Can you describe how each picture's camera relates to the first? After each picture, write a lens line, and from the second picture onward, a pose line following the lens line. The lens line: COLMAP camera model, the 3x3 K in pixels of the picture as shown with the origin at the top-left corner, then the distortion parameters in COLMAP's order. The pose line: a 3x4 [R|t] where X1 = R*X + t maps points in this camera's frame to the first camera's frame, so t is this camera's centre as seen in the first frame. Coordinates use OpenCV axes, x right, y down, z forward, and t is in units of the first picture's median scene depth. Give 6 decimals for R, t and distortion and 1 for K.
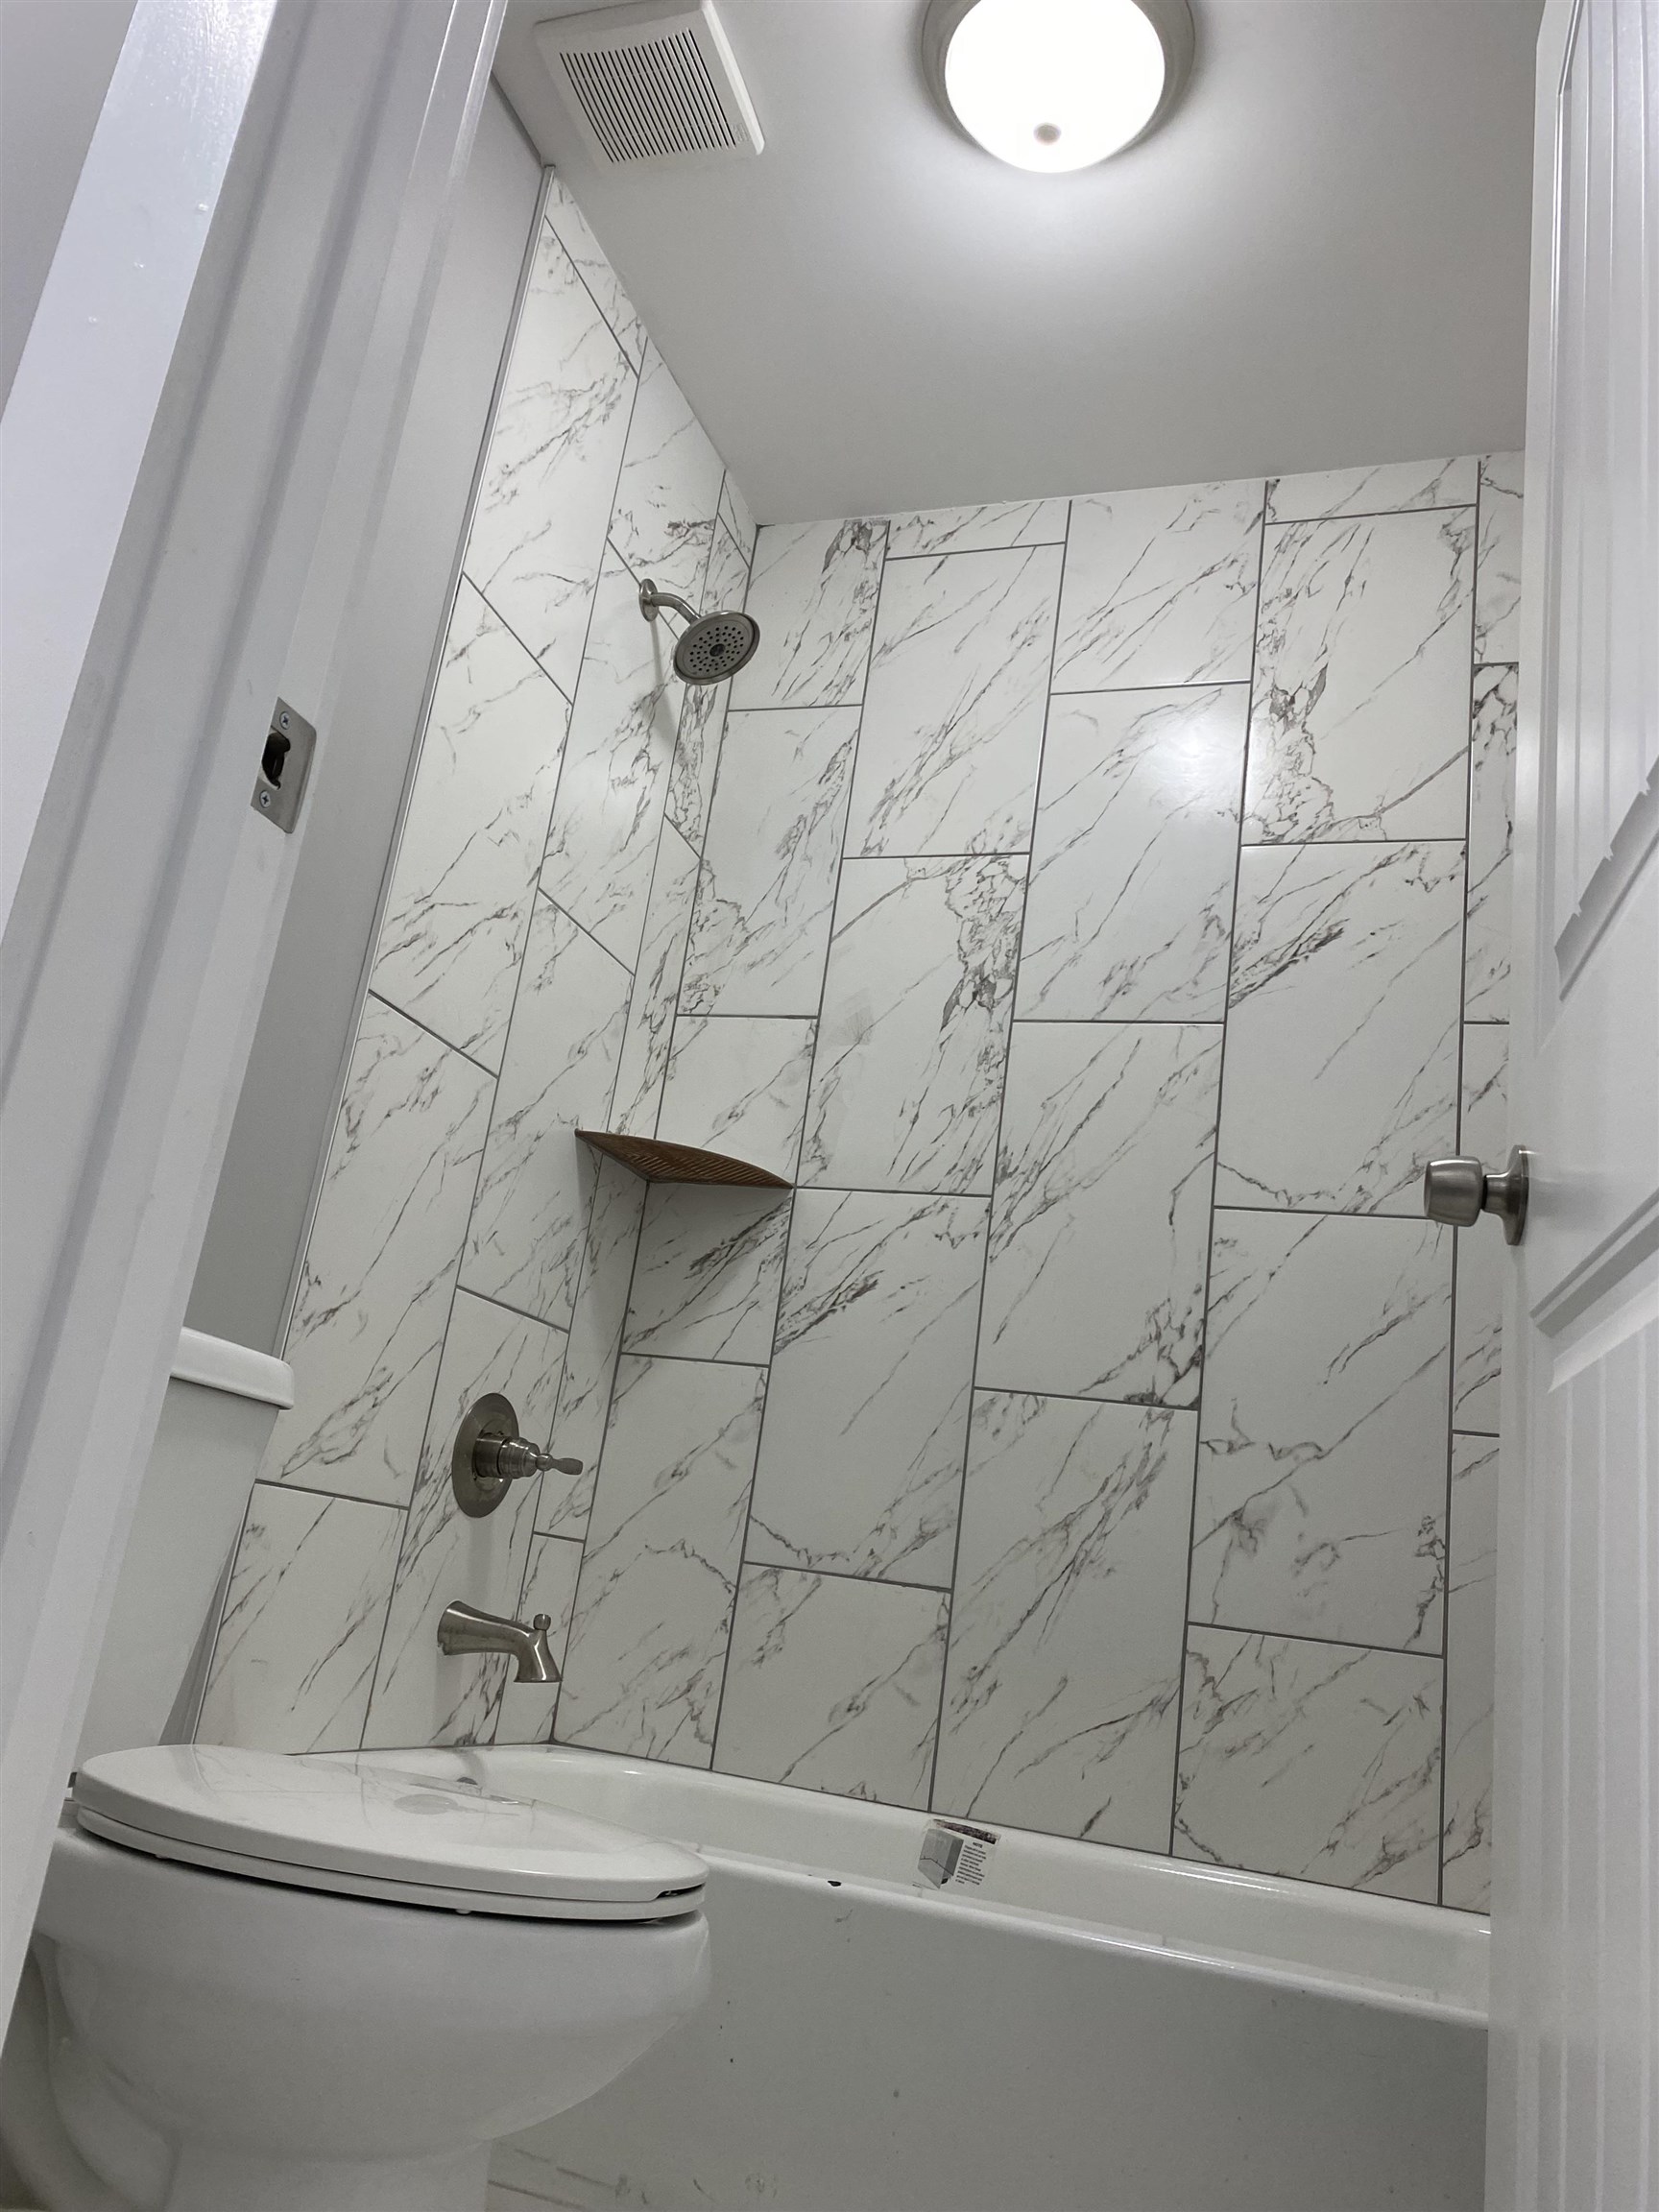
lens RADIAL K [[1658.4, 0, 829.5], [0, 1658.4, 1106.0], [0, 0, 1]] dist [0.201757, -0.580580]
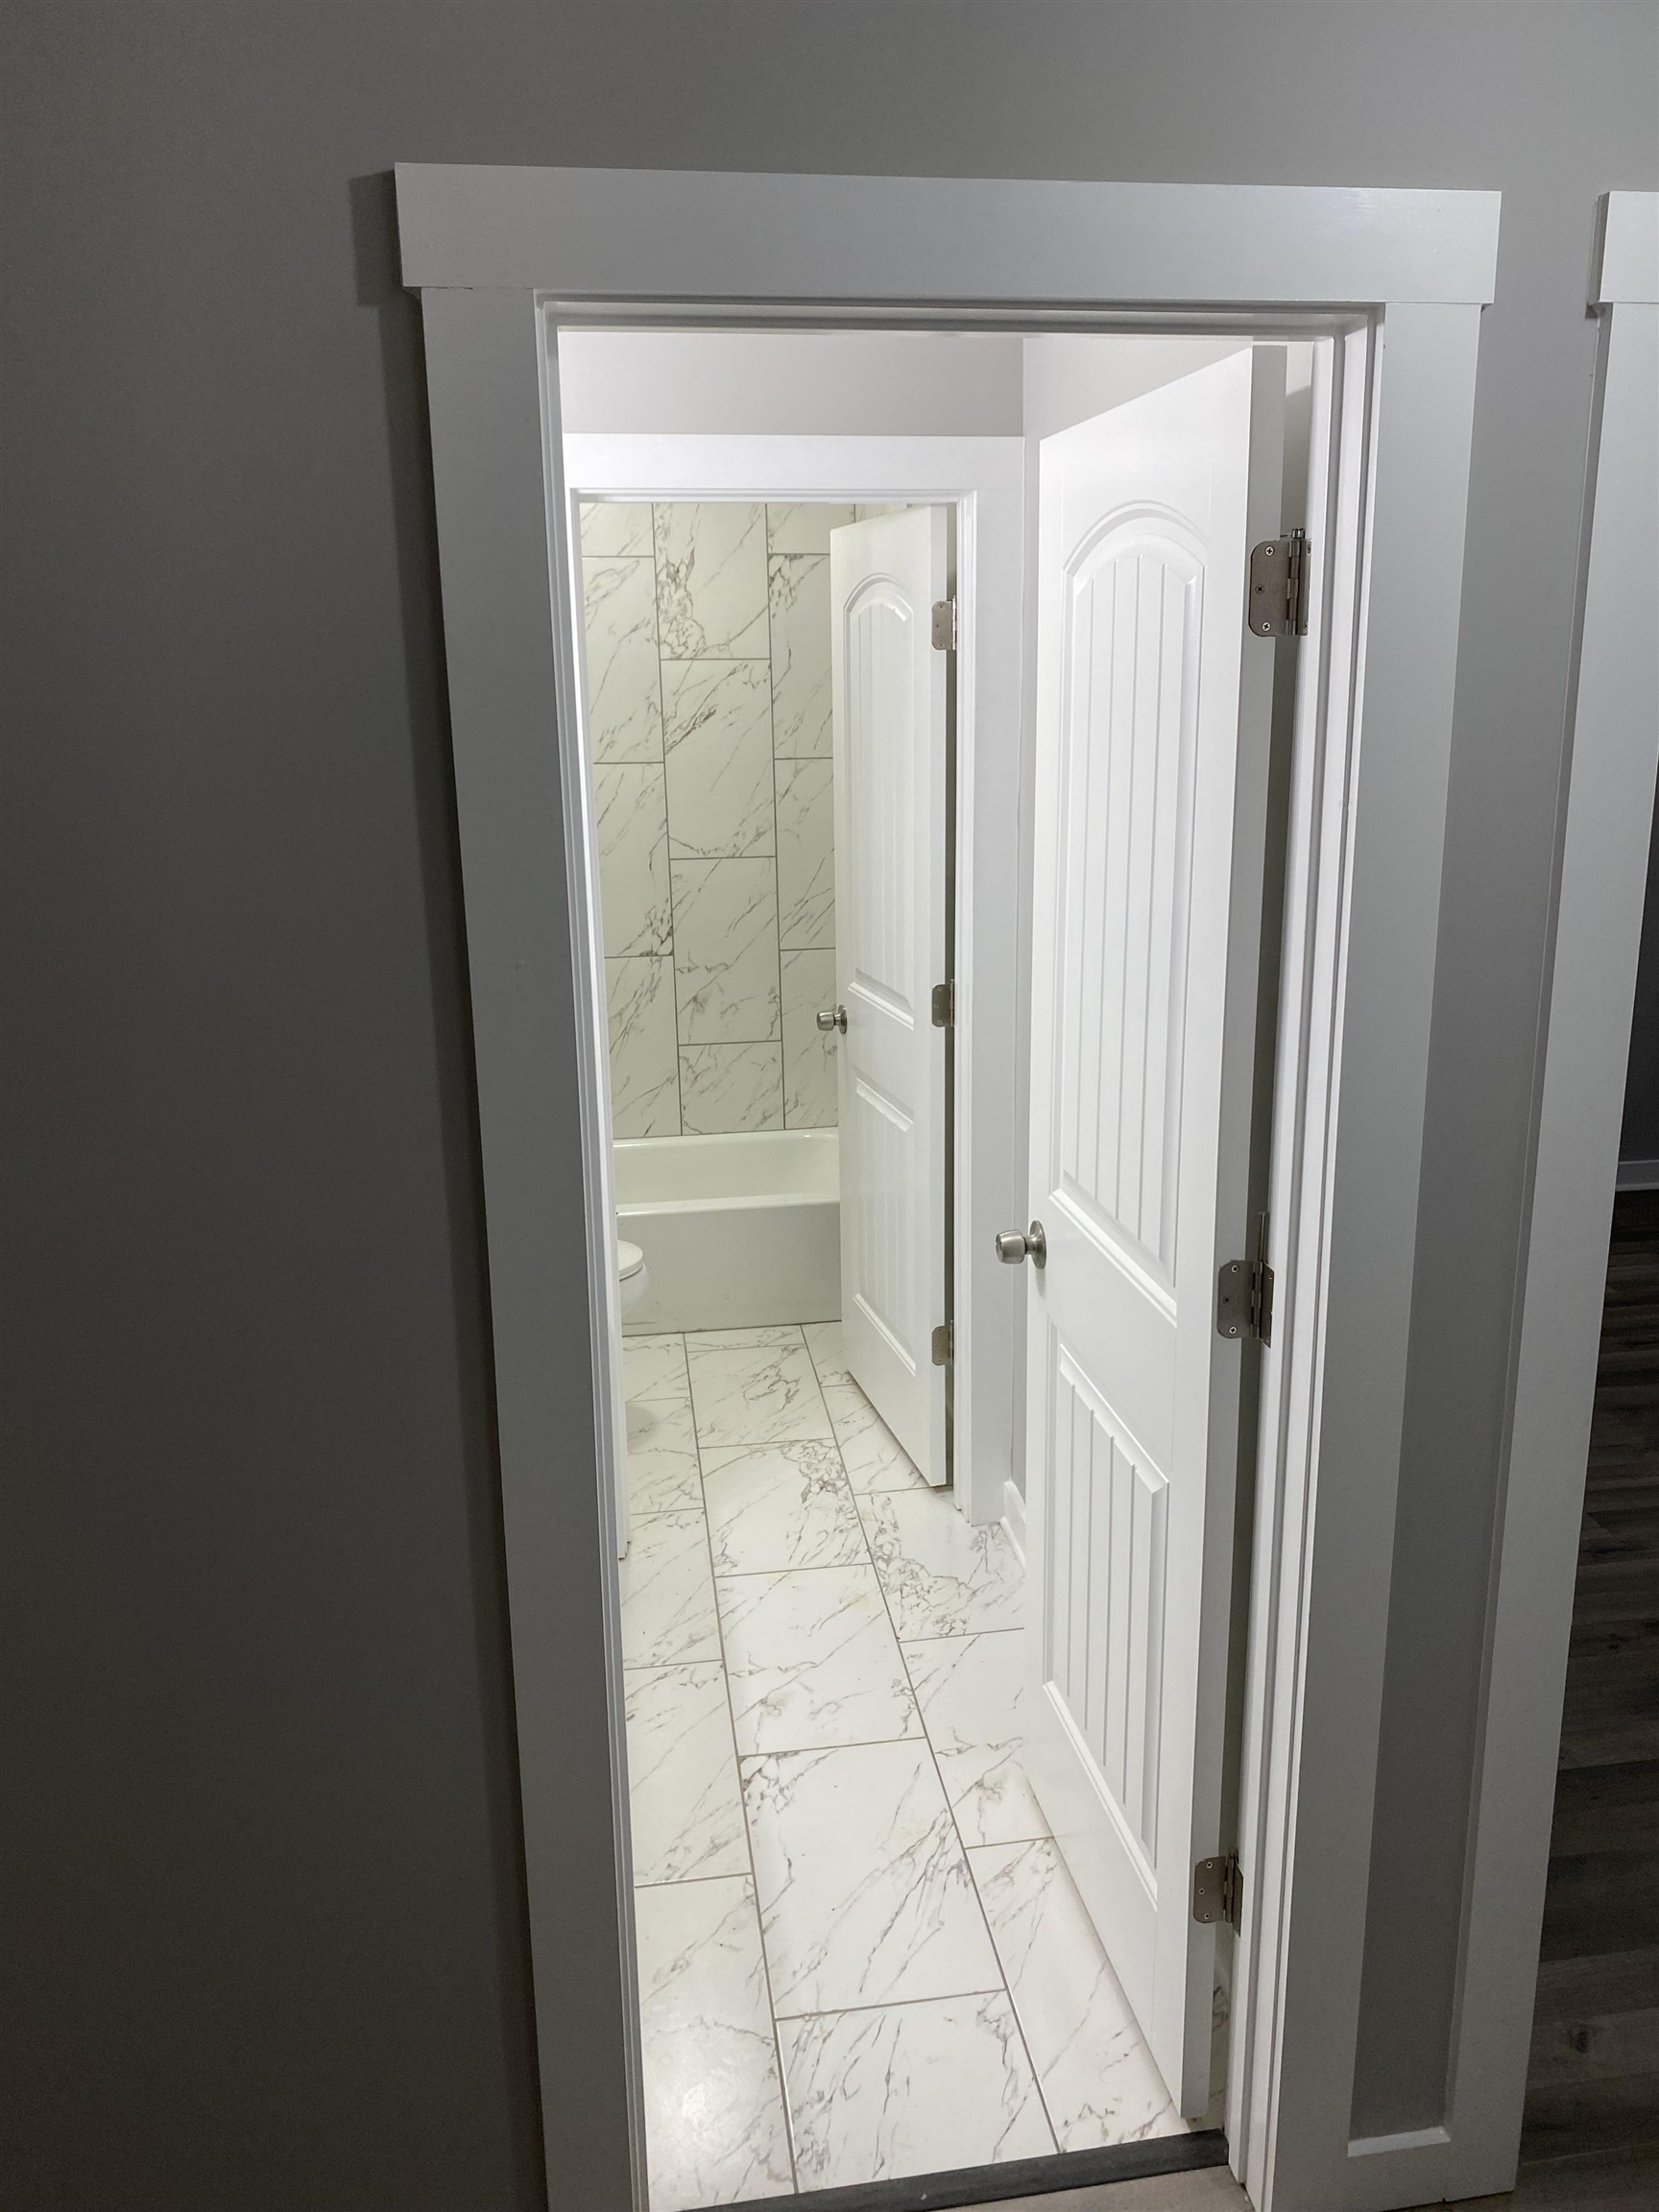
lens RADIAL K [[1686.0, 0, 863.1], [0, 1686.0, 1124.2], [0, 0, 1]] dist [0.082264, -0.110866]
pose [[0.872350, -0.263575, 0.411745, -0.522152], [-0.008931, 0.833485, 0.552471, -0.842684], [-0.488801, -0.485625, 0.724736, -0.816245]]
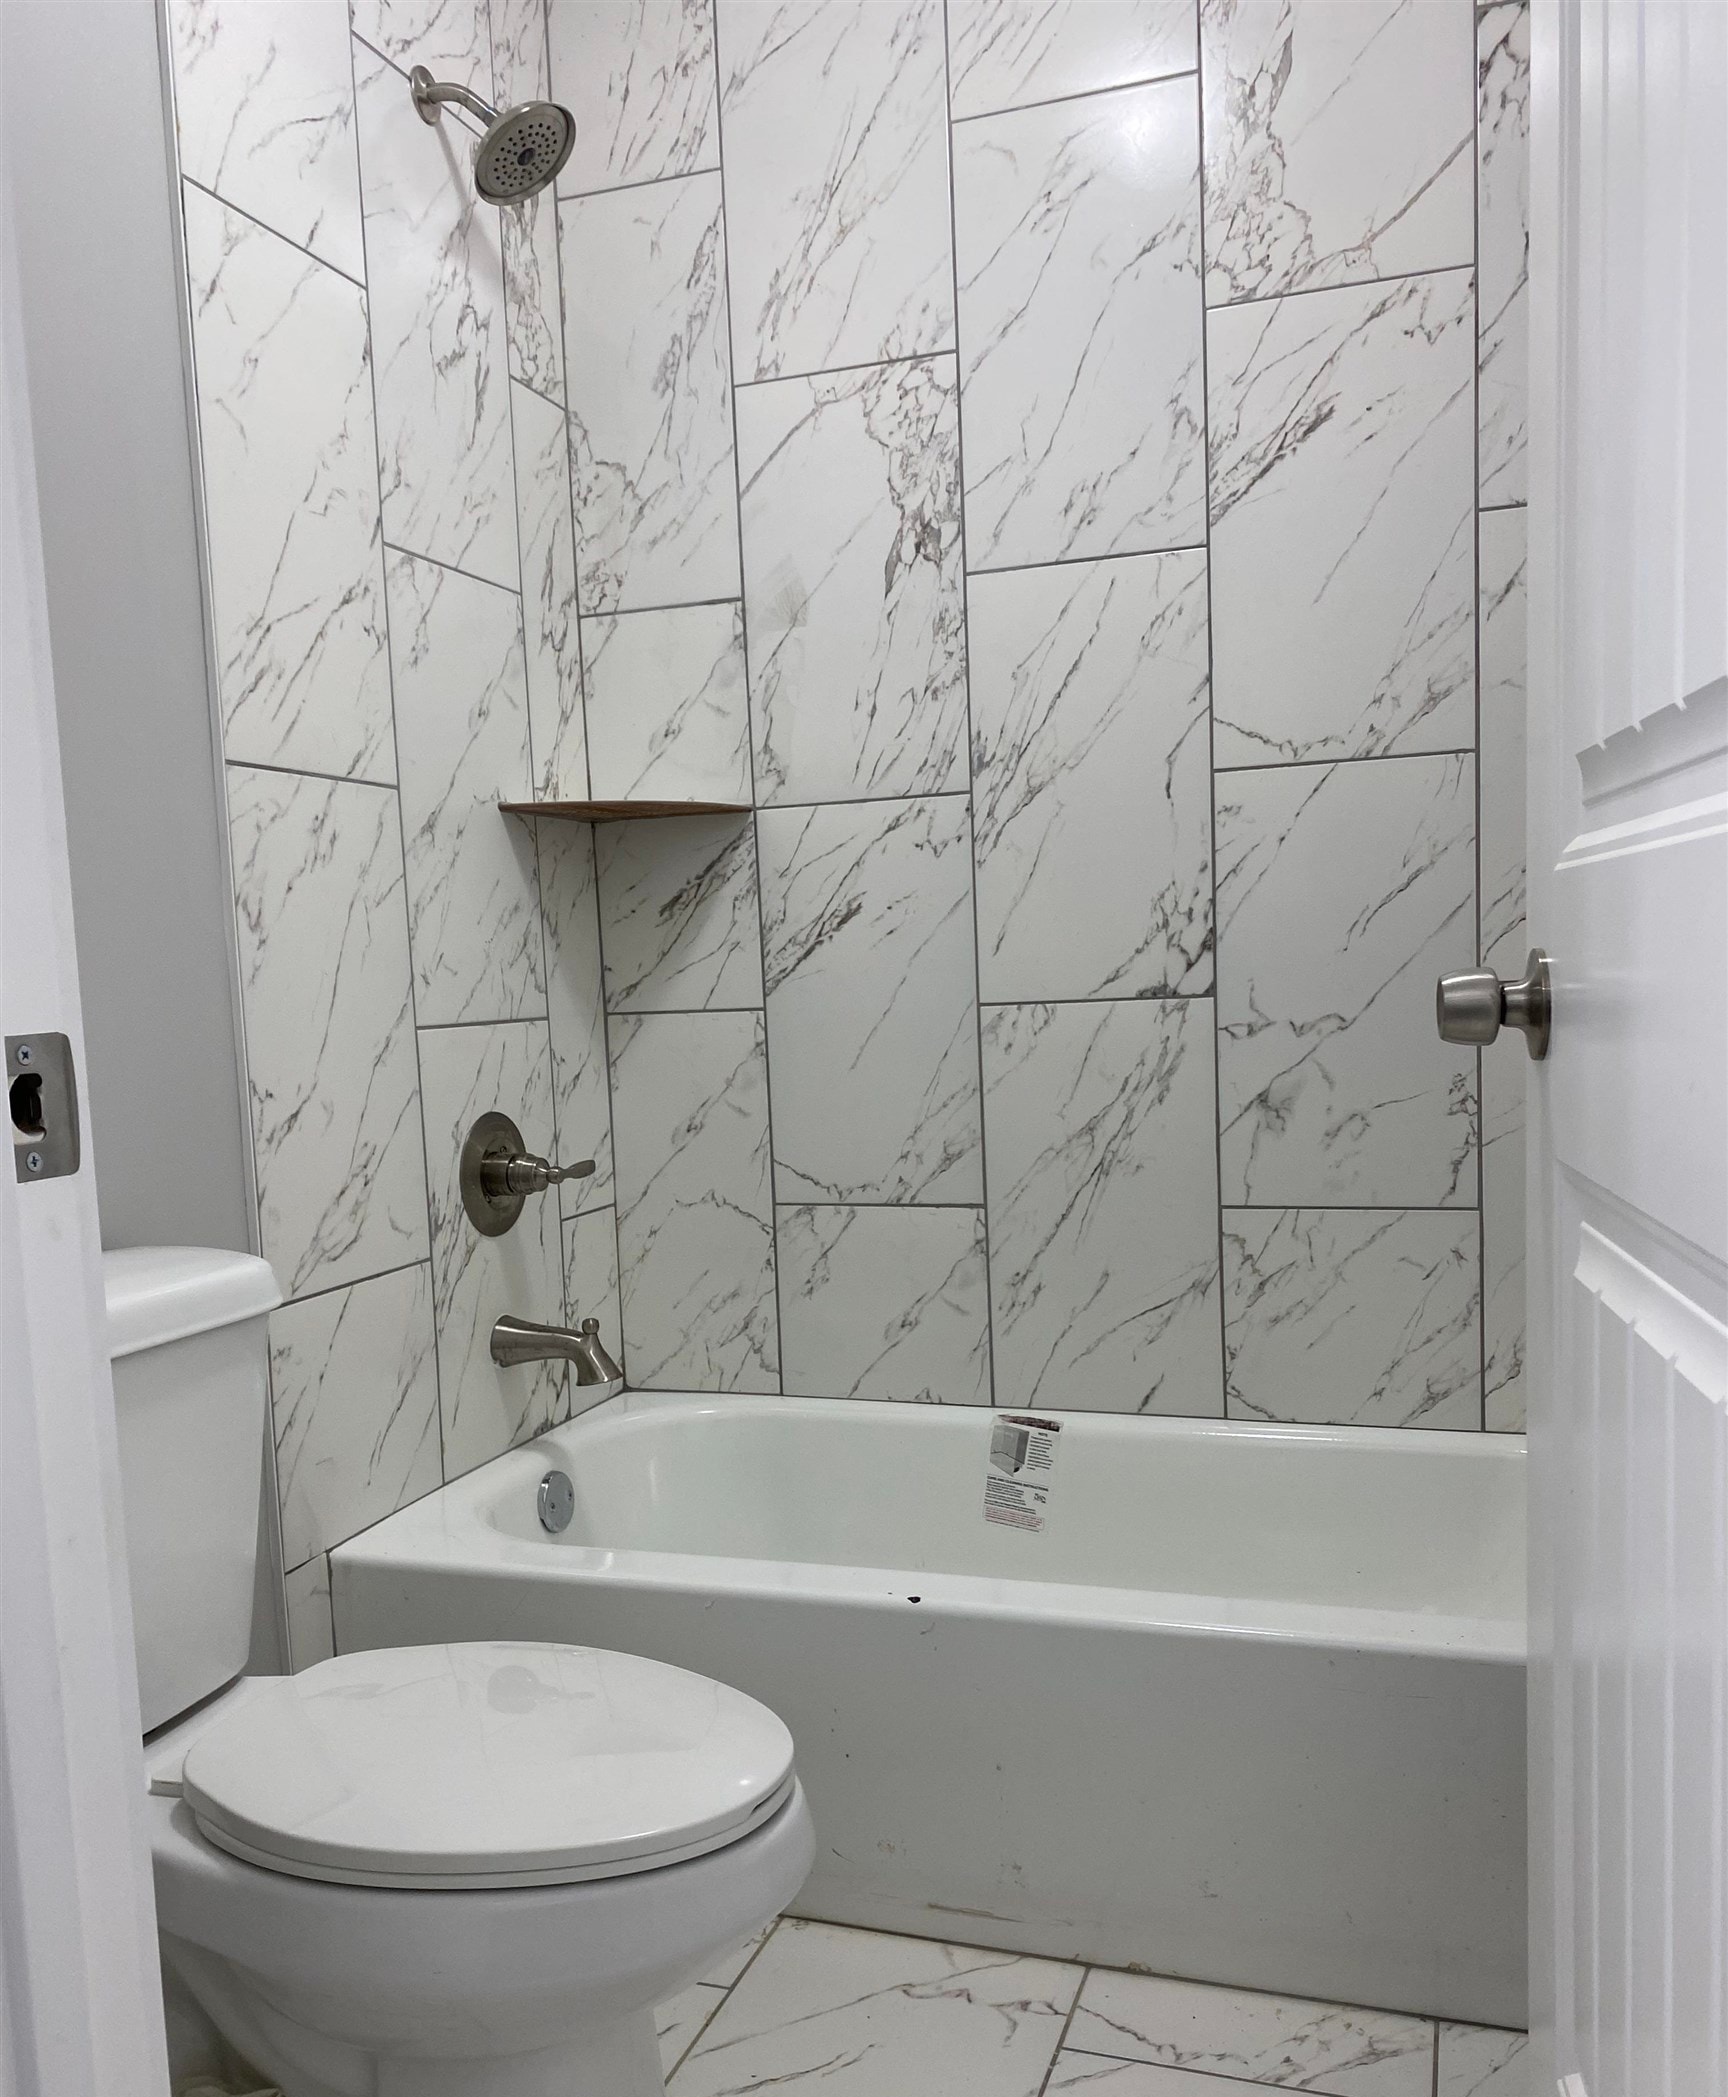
lens RADIAL K [[1730.5, 0, 860.4], [0, 1730.5, 1146.3], [0, 0, 1]] dist [0.111915, -0.206501]
pose [[0.984826, -0.171988, -0.023205, 0.029399], [0.168049, 0.911681, 0.374962, -0.142468], [-0.043334, -0.373172, 0.926750, 0.060426]]
